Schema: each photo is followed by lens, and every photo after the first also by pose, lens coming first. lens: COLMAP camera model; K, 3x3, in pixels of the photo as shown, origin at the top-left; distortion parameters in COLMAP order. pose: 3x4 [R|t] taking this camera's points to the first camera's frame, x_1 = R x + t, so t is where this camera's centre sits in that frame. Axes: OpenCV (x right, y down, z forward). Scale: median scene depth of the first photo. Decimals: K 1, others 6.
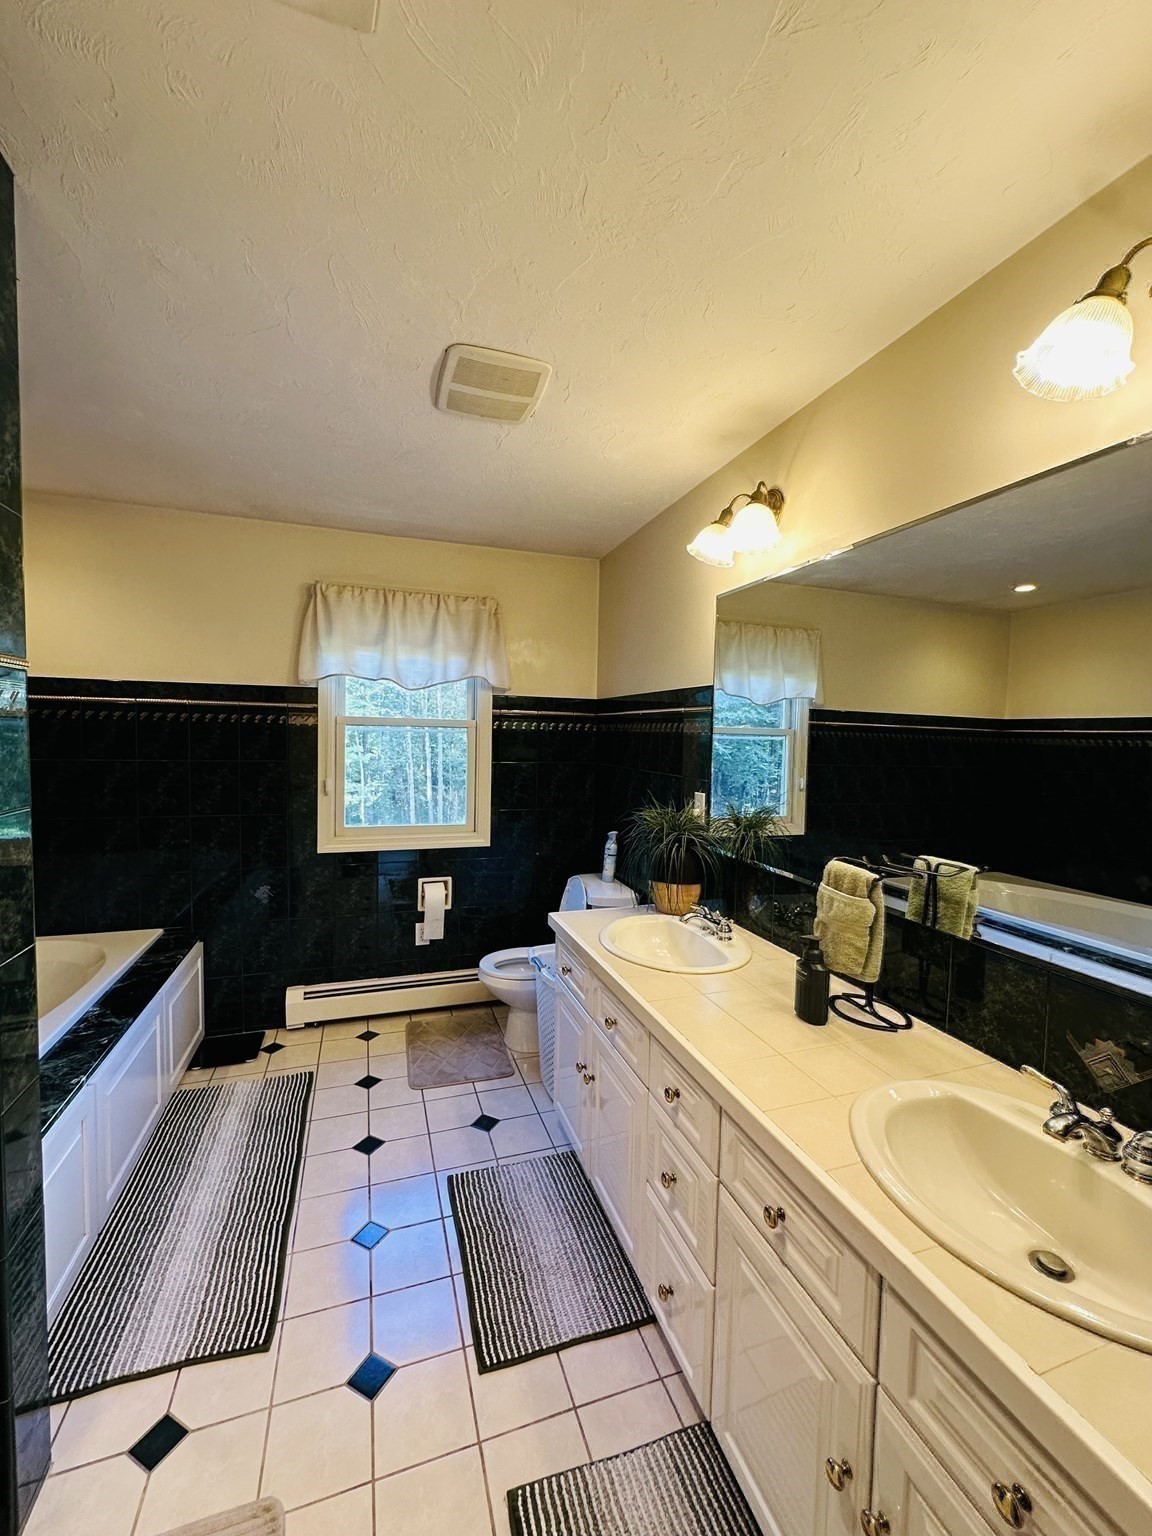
lens RADIAL K [[612.1, 0, 575.2], [0, 612.1, 768.0], [0, 0, 1]] dist [-0.000048, -0.000087]
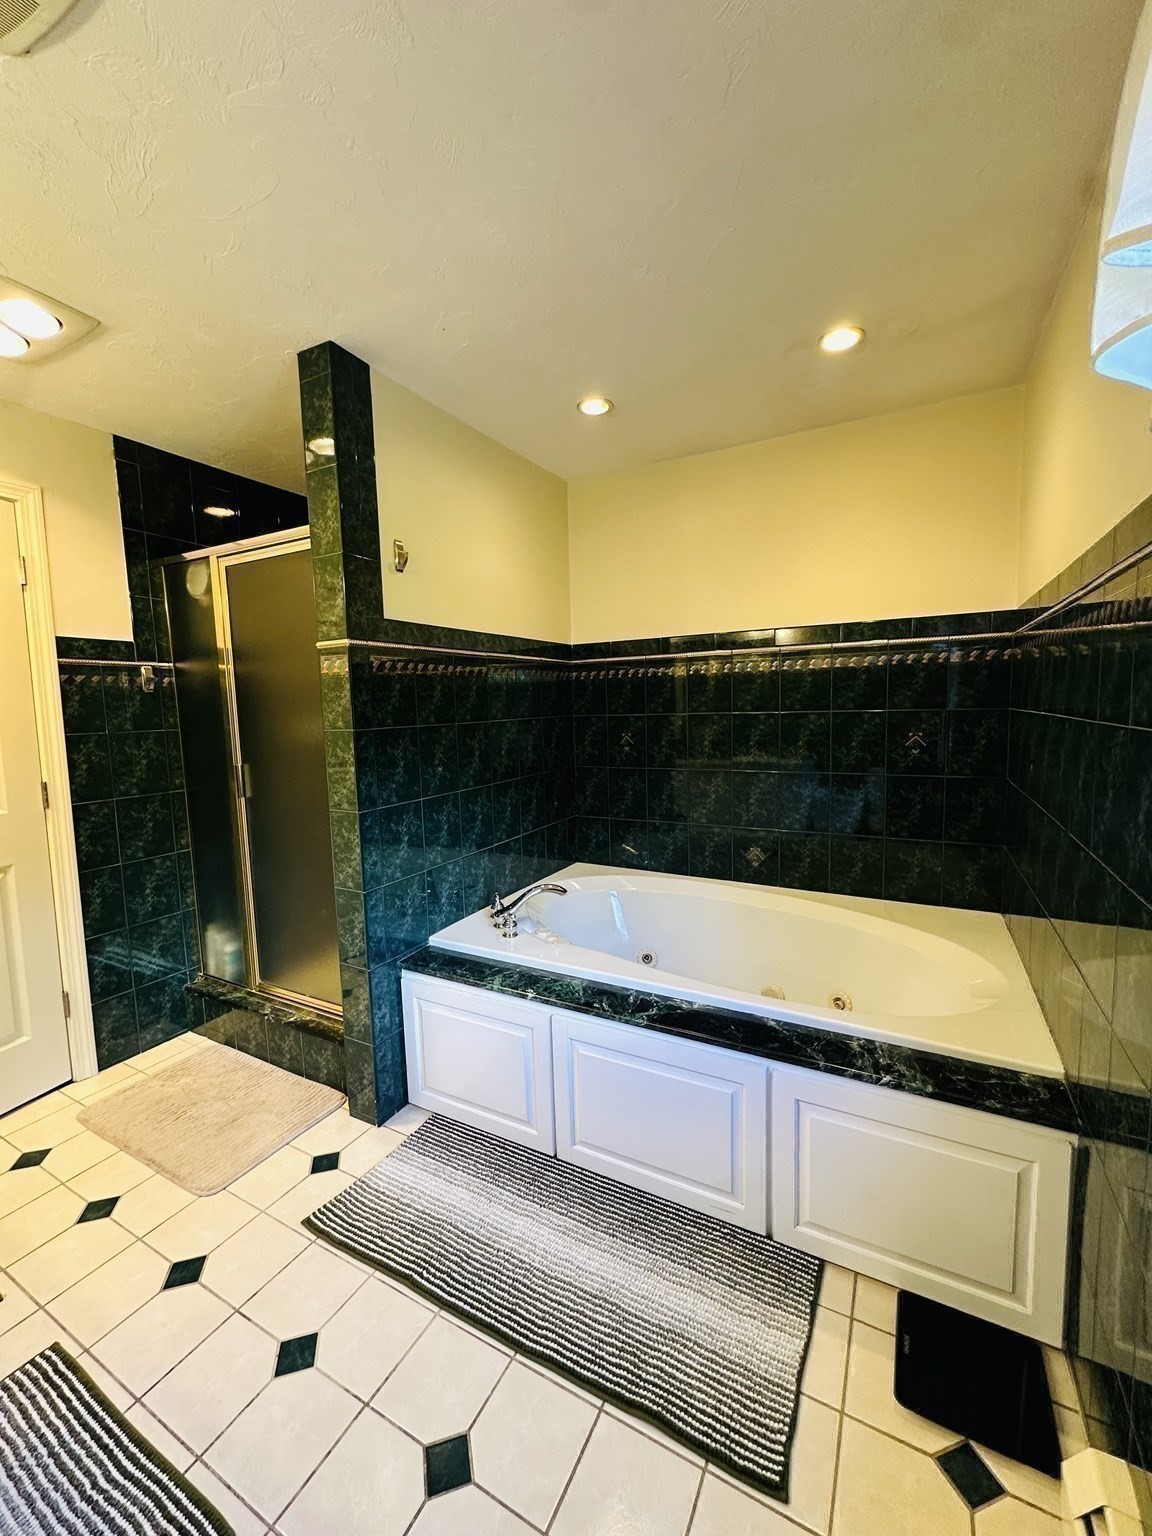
lens RADIAL K [[612.1, 0, 576.3], [0, 612.1, 763.3], [0, 0, 1]] dist [-0.000048, -0.000087]
pose [[-0.734908, 0.067408, -0.674809, -0.115970], [-0.021392, 0.992248, 0.122415, -0.038179], [0.677830, 0.104399, -0.727769, 1.479030]]
